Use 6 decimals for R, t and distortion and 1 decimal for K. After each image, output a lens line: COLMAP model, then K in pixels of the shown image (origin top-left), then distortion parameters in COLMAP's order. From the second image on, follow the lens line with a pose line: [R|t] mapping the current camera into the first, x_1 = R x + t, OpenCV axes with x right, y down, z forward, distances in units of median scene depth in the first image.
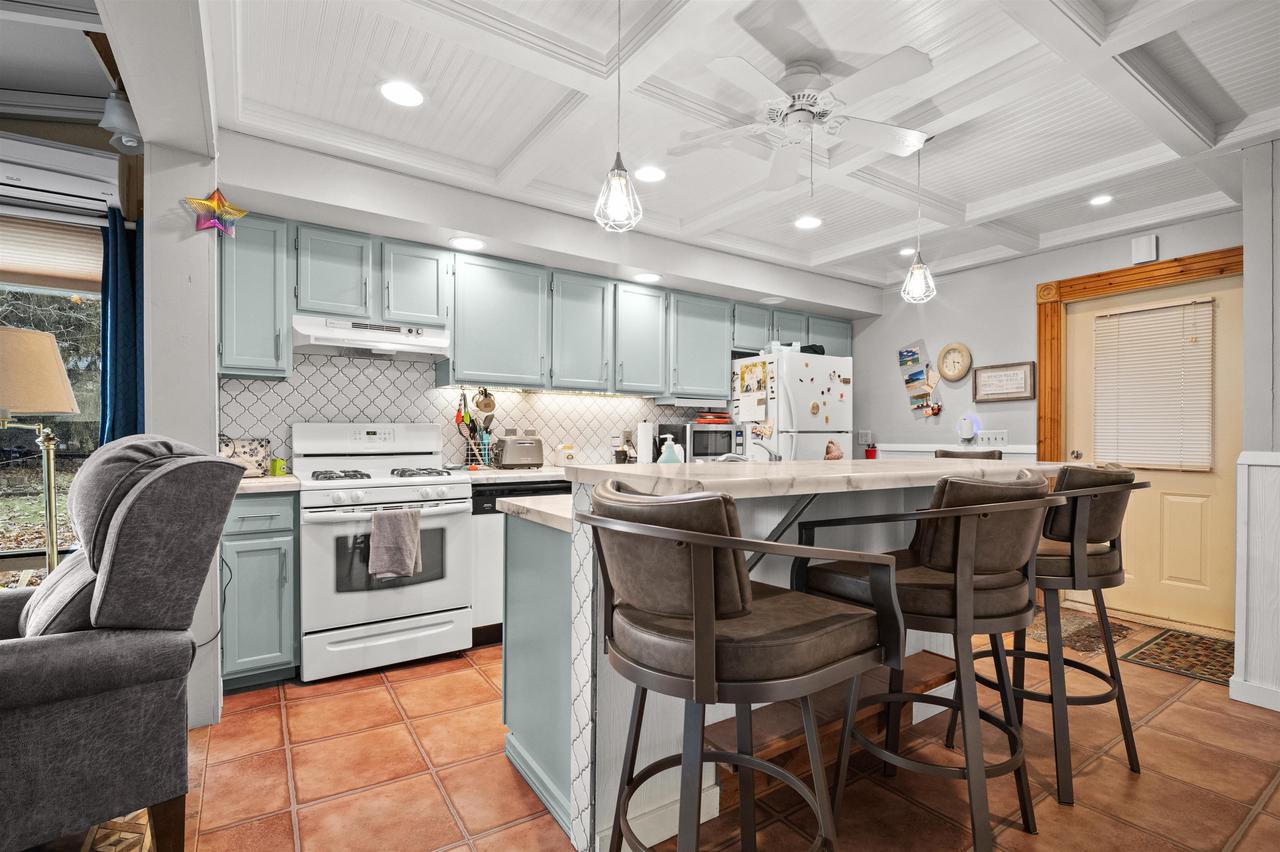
lens RADIAL K [[592.7, 0, 641.9], [0, 592.7, 437.2], [0, 0, 1]] dist [-0.018584, -0.000429]
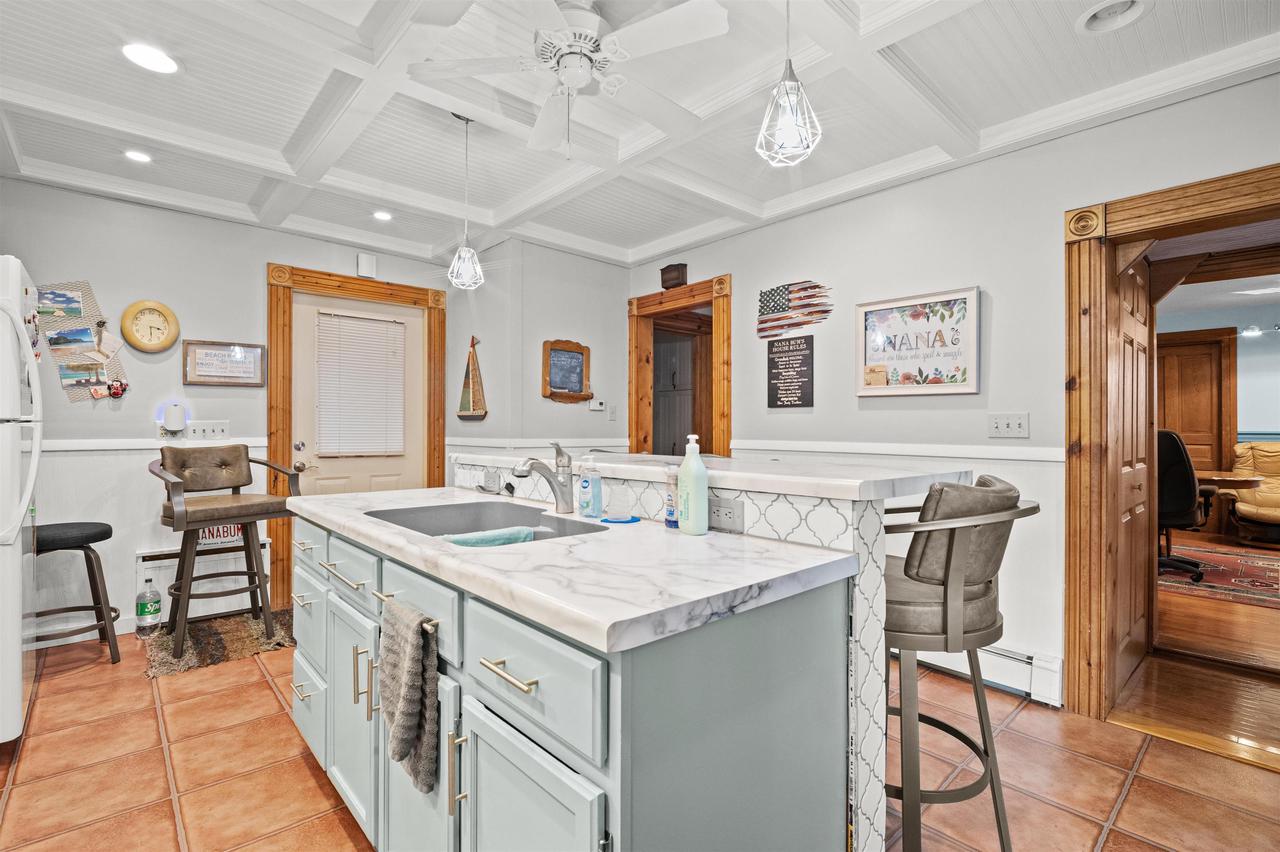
lens RADIAL K [[592.7, 0, 642.0], [0, 592.7, 425.7], [0, 0, 1]] dist [-0.018584, -0.000429]
pose [[-0.143486, 0.001794, 0.989651, -0.293839], [-0.006723, 0.999974, -0.002787, -0.005782], [-0.989630, -0.007054, -0.143470, 0.509166]]
